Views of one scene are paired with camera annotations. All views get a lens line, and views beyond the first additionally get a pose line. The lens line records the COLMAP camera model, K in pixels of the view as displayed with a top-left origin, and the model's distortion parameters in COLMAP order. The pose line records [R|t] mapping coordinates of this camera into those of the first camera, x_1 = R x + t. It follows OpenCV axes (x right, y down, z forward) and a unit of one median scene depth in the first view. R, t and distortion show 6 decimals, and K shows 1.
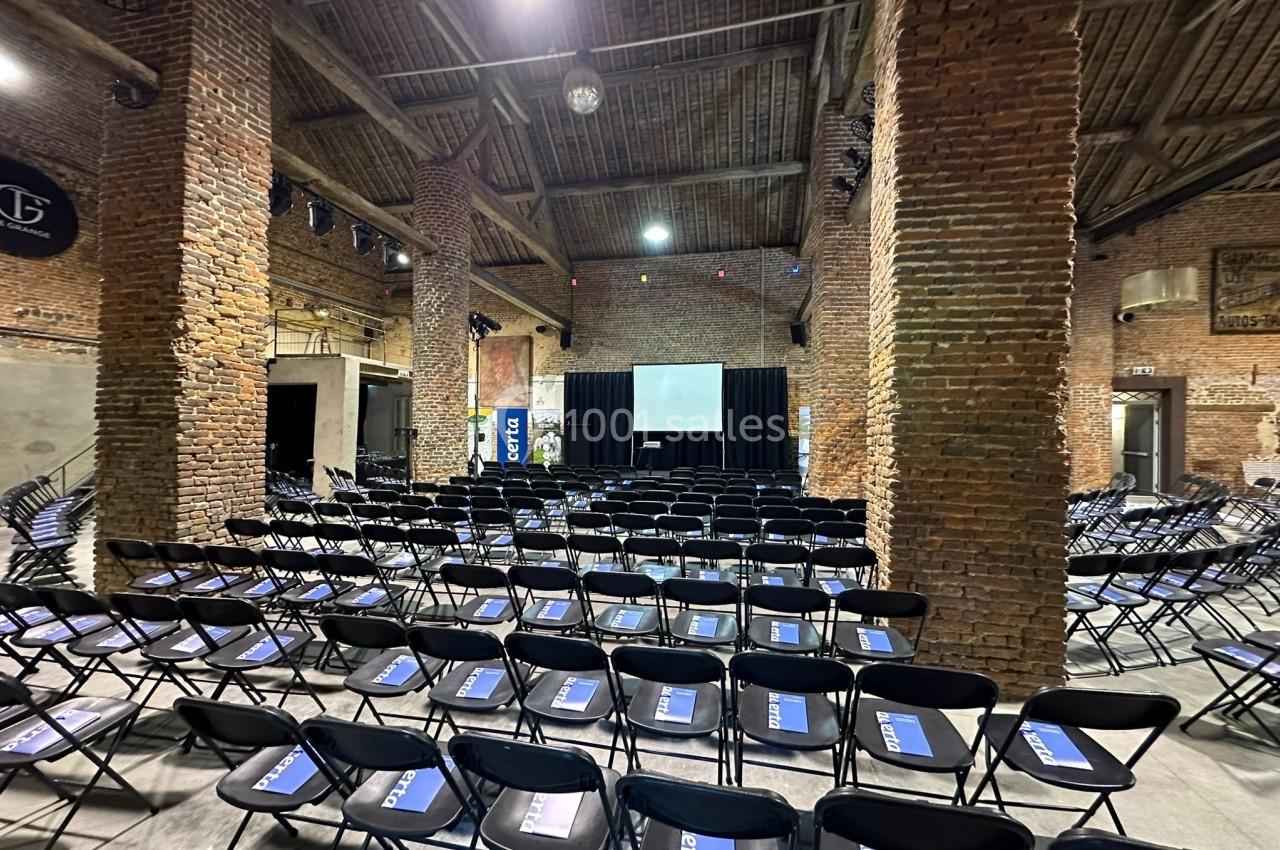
lens RADIAL K [[543.4, 0, 648.9], [0, 543.4, 424.5], [0, 0, 1]] dist [0.002316, 0.002760]
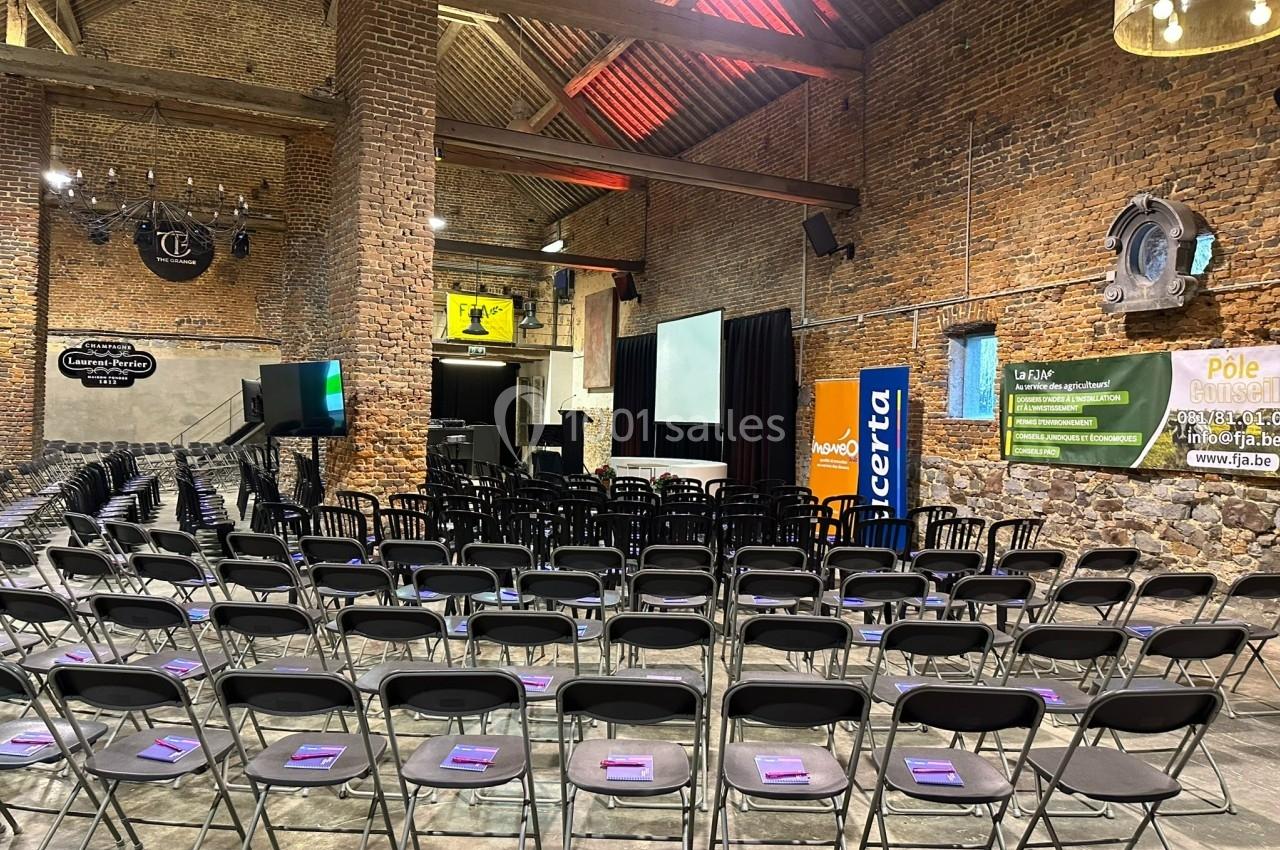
lens RADIAL K [[982.6, 0, 641.5], [0, 982.6, 425.7], [0, 0, 1]] dist [0.073327, -0.072720]
pose [[0.587057, 0.018223, -0.809340, 1.416193], [-0.019416, 0.999776, 0.008427, 0.010688], [0.809313, 0.010767, 0.587280, 0.433070]]
